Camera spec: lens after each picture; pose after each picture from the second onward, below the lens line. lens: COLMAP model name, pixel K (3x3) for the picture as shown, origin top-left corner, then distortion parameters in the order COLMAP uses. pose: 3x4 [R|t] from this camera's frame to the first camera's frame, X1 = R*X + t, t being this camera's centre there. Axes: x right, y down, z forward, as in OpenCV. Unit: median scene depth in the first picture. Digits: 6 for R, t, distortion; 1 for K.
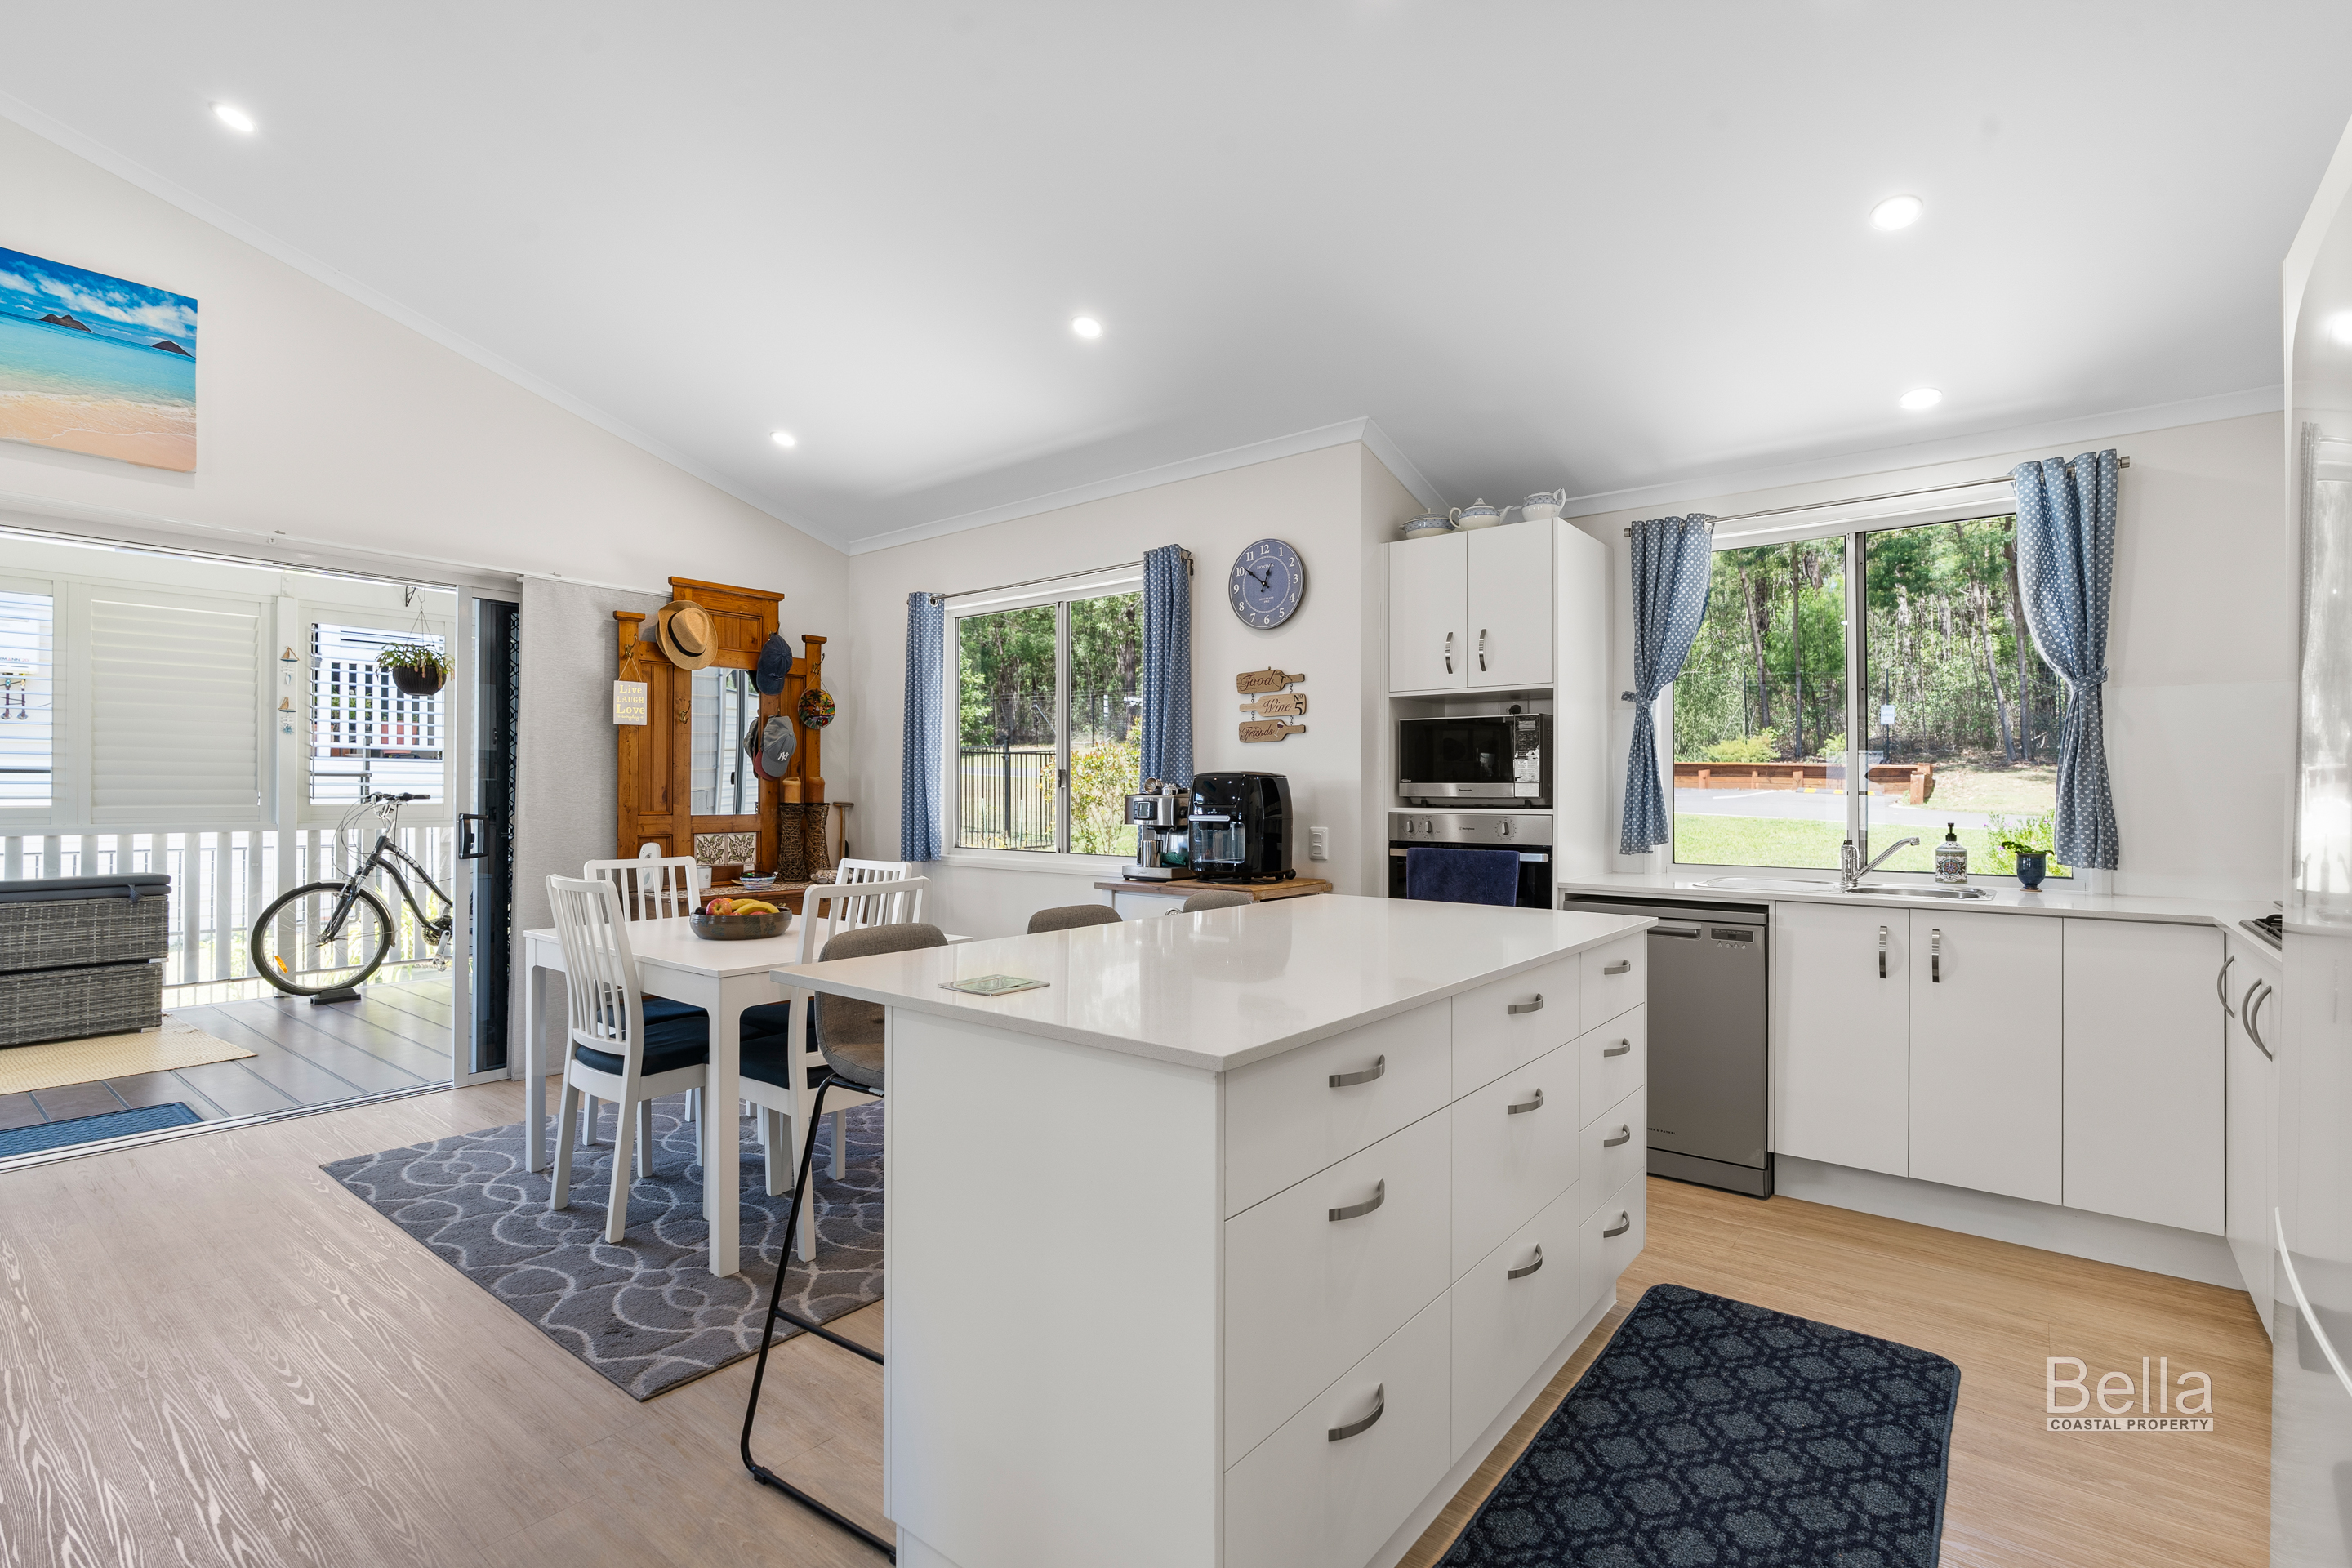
lens RADIAL K [[1084.3, 0, 1185.1], [0, 1084.3, 789.6], [0, 0, 1]] dist [-0.012163, 0.004961]
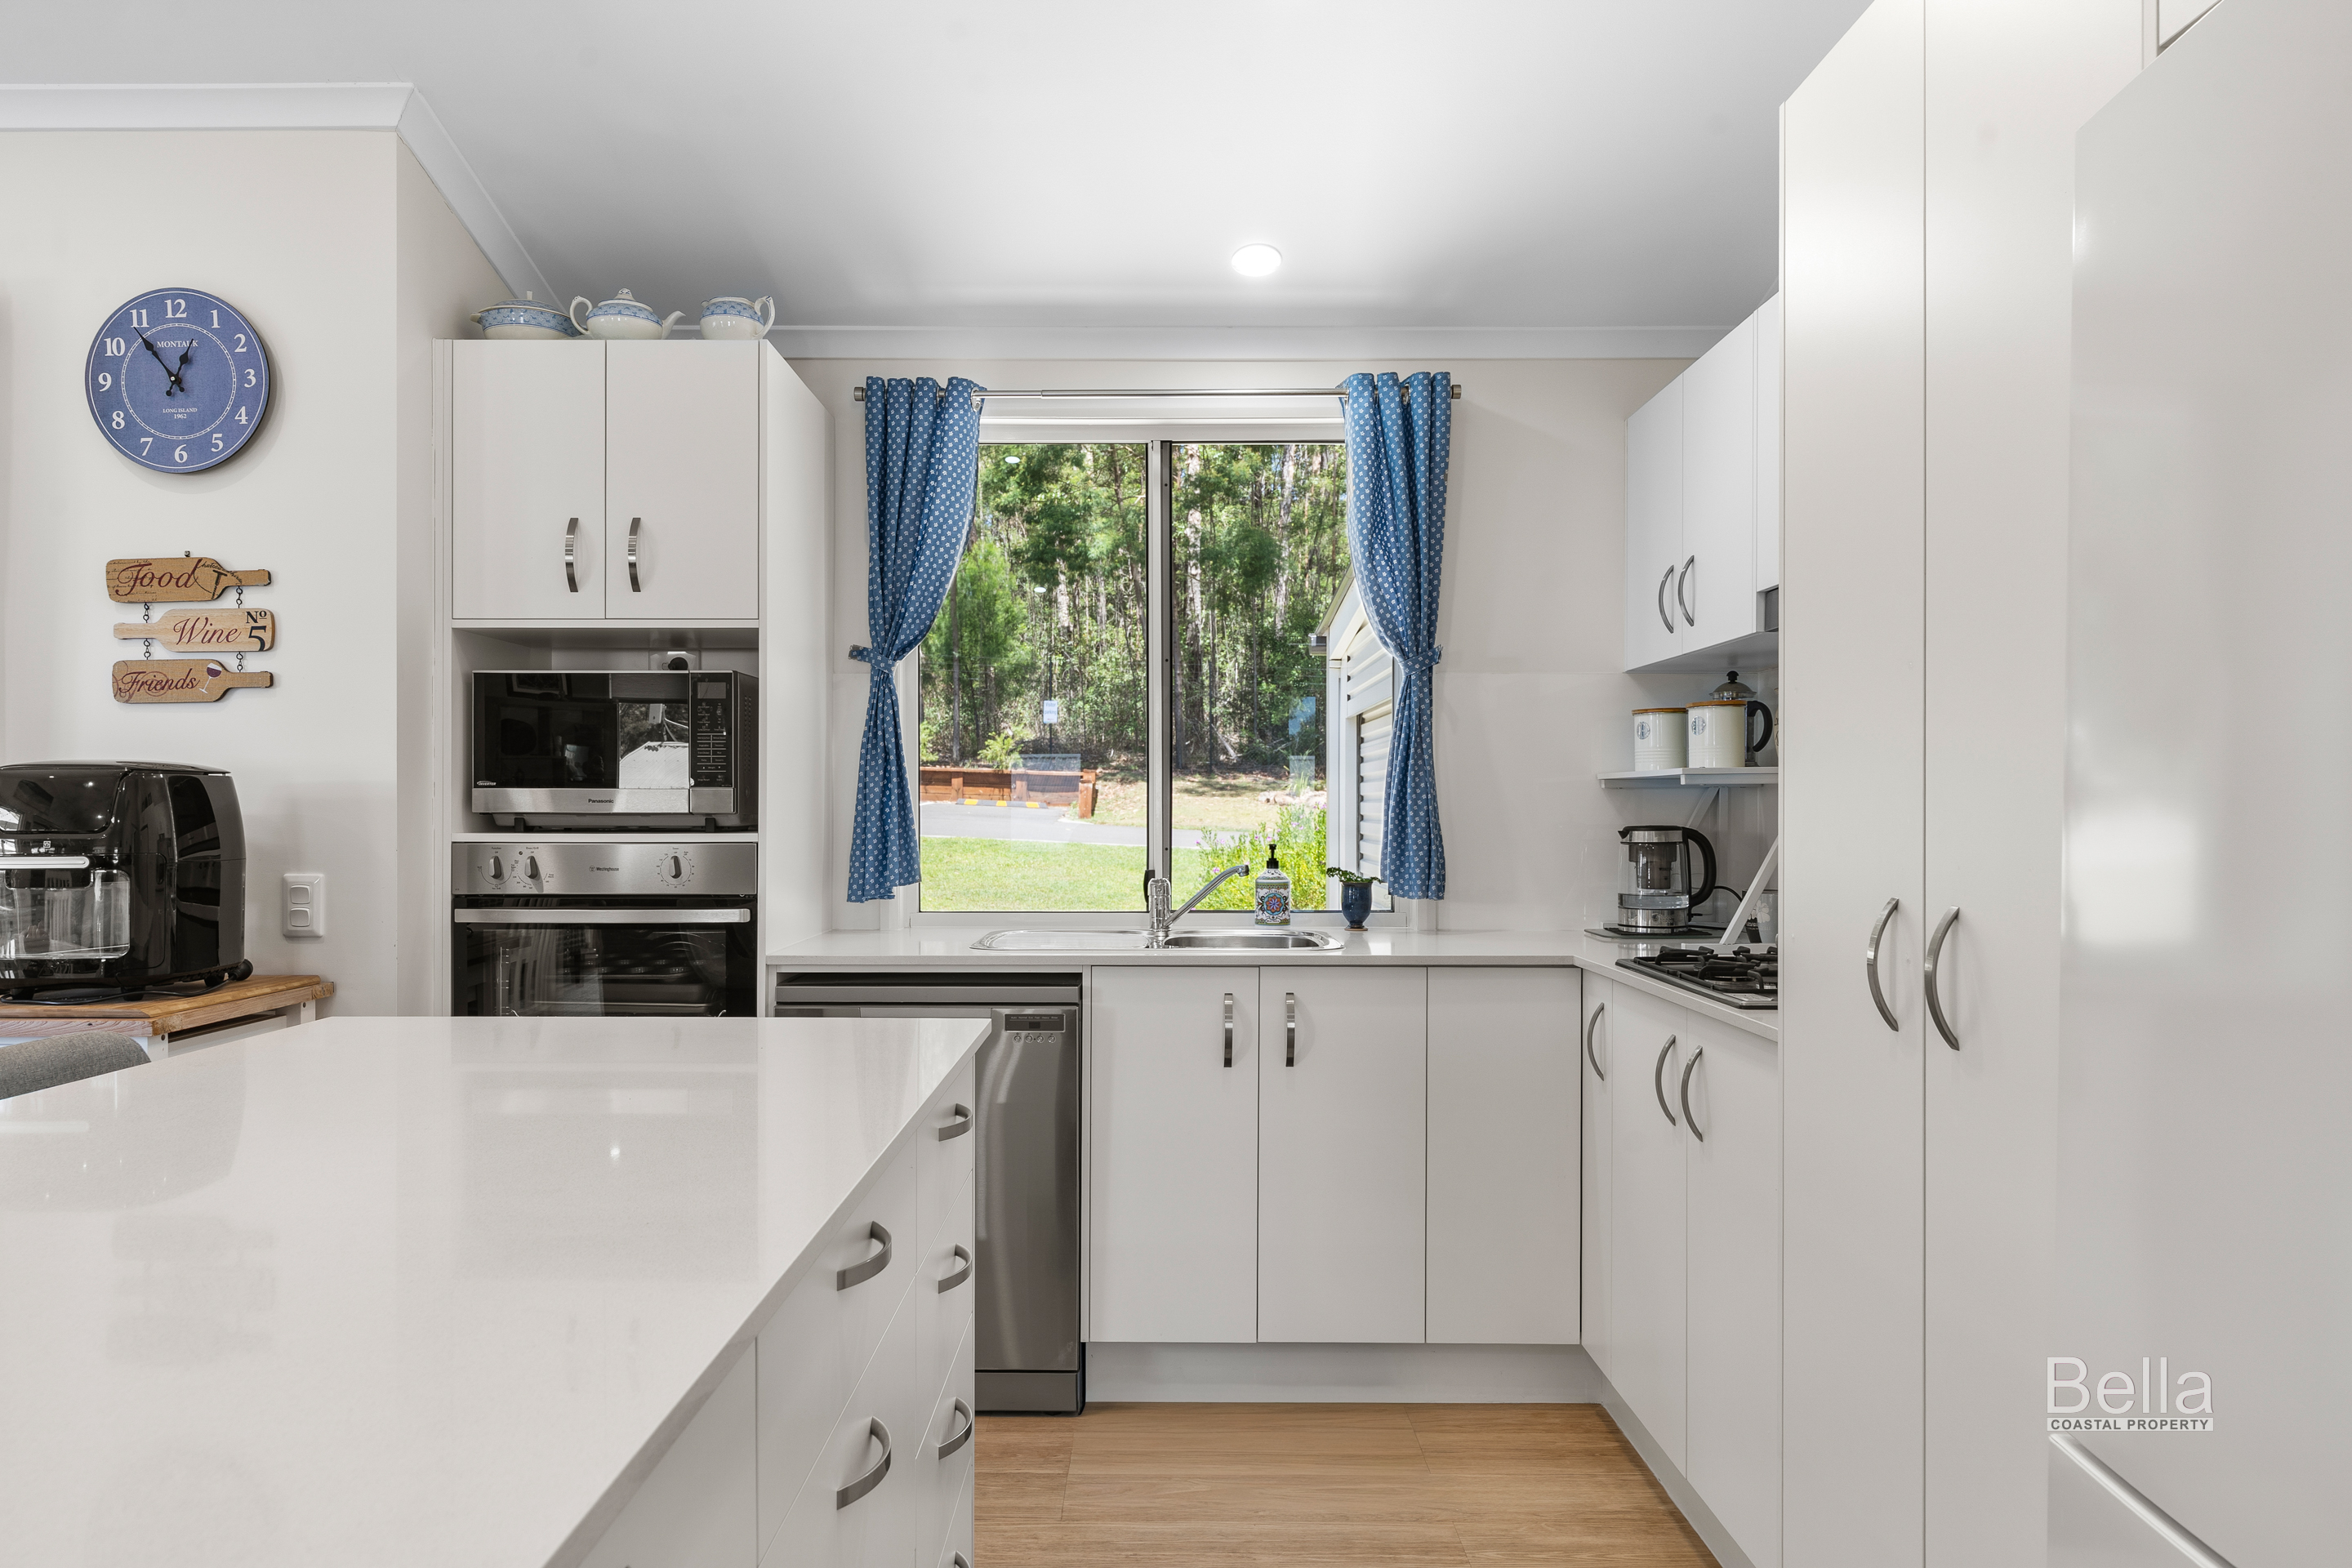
lens RADIAL K [[1475.5, 0, 1143.8], [0, 1475.5, 808.2], [0, 0, 1]] dist [-0.004327, 0.000466]
pose [[0.790007, -0.003428, 0.613088, 0.011050], [0.000526, 0.999988, 0.004914, 0.000745], [-0.613097, -0.003560, 0.789999, 0.216452]]
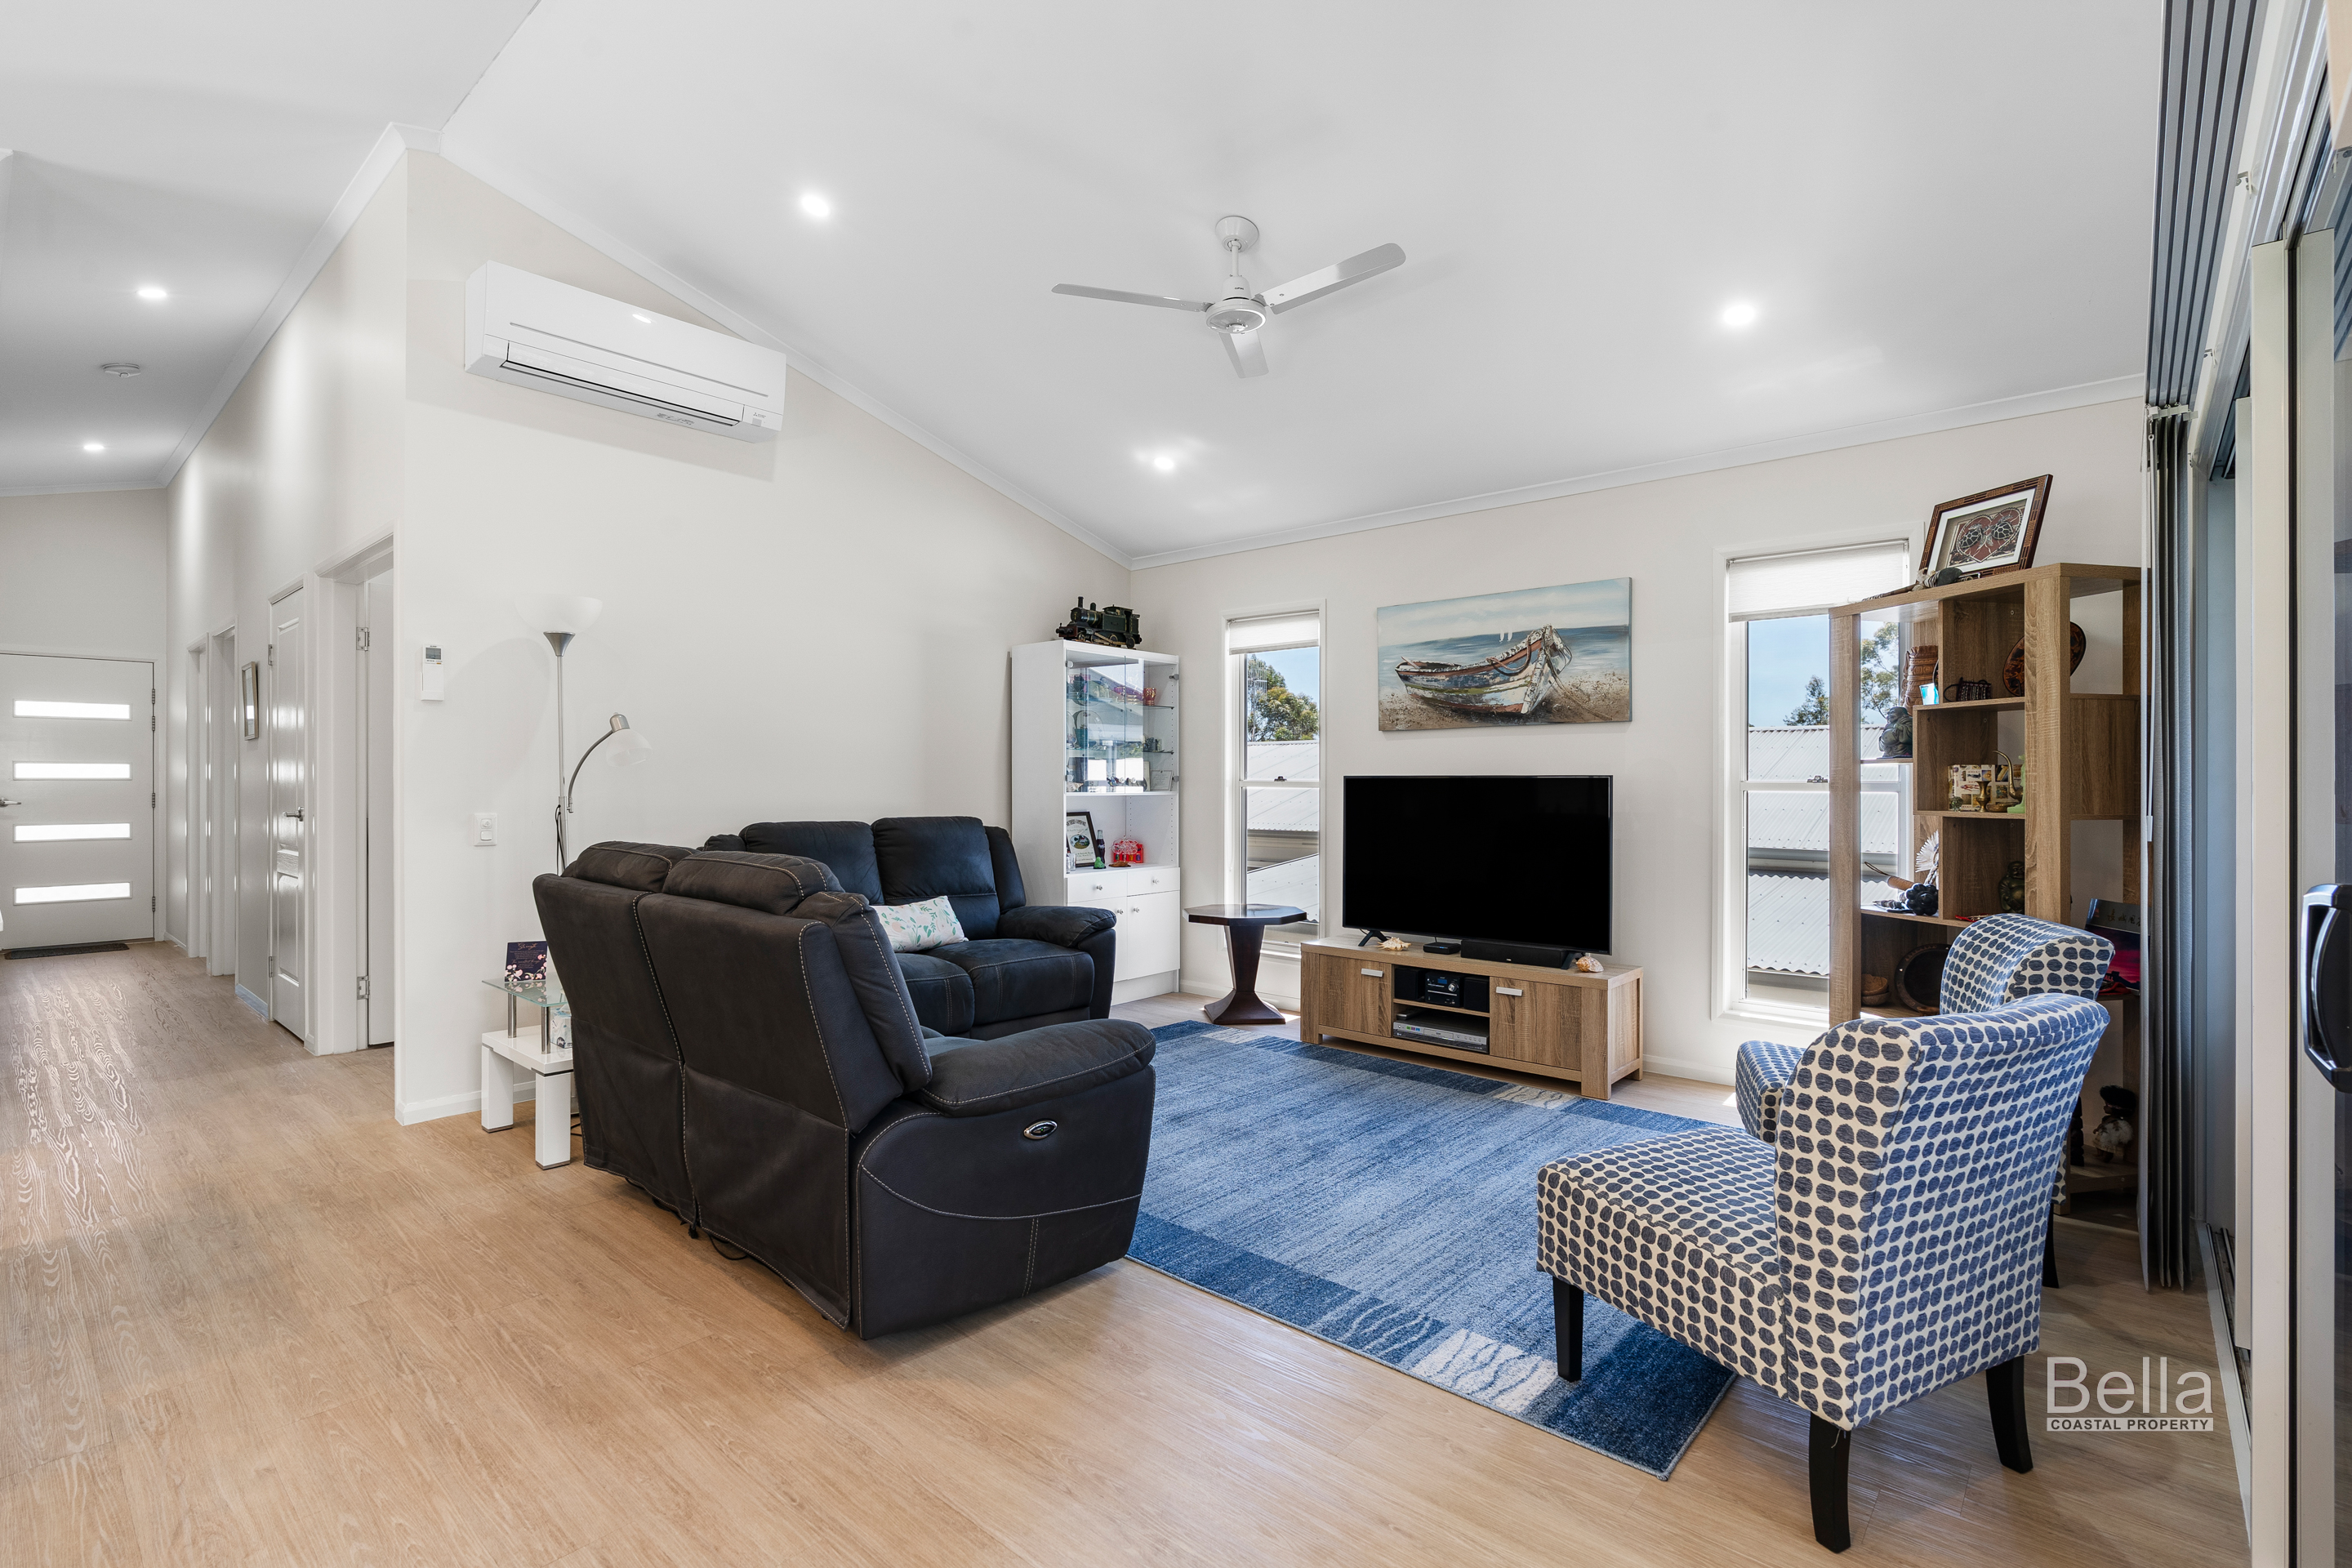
lens RADIAL K [[1084.3, 0, 1187.2], [0, 1084.3, 780.1], [0, 0, 1]] dist [-0.012163, 0.004961]
pose [[-0.998666, -0.004281, 0.051467, -0.816899], [-0.004391, 0.999988, -0.002024, -0.000127], [-0.051458, -0.002247, -0.998673, 0.974953]]
